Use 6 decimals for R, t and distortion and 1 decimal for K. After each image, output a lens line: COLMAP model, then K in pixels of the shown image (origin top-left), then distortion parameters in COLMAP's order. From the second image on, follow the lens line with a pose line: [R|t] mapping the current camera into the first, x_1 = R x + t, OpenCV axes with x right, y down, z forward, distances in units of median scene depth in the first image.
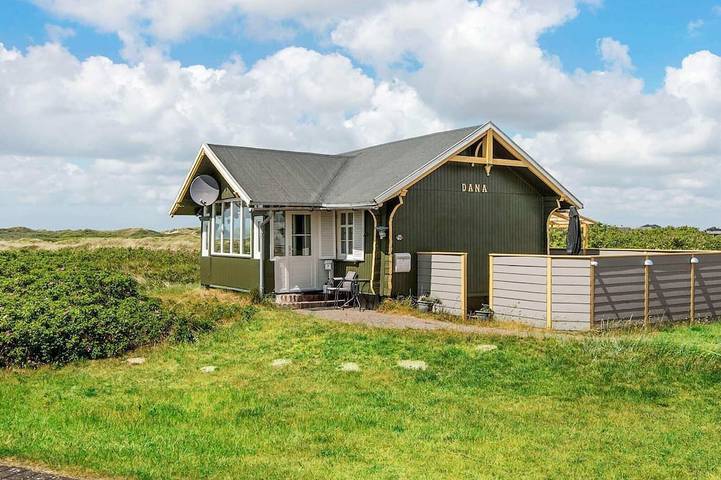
lens RADIAL K [[675.2, 0, 359.8], [0, 675.2, 240.8], [0, 0, 1]] dist [0.000322, 0.000000]
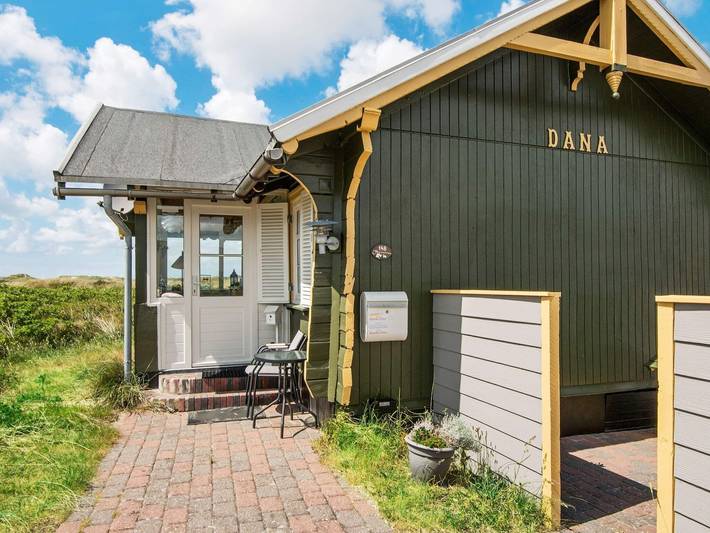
lens RADIAL K [[625.4, 0, 356.2], [0, 625.4, 265.2], [0, 0, 1]] dist [-0.006253, -0.005251]
pose [[0.987625, 0.002050, -0.156823, 0.100813], [-0.006343, 0.999619, -0.026880, 0.012502], [0.156708, 0.027542, 0.987261, 0.639543]]
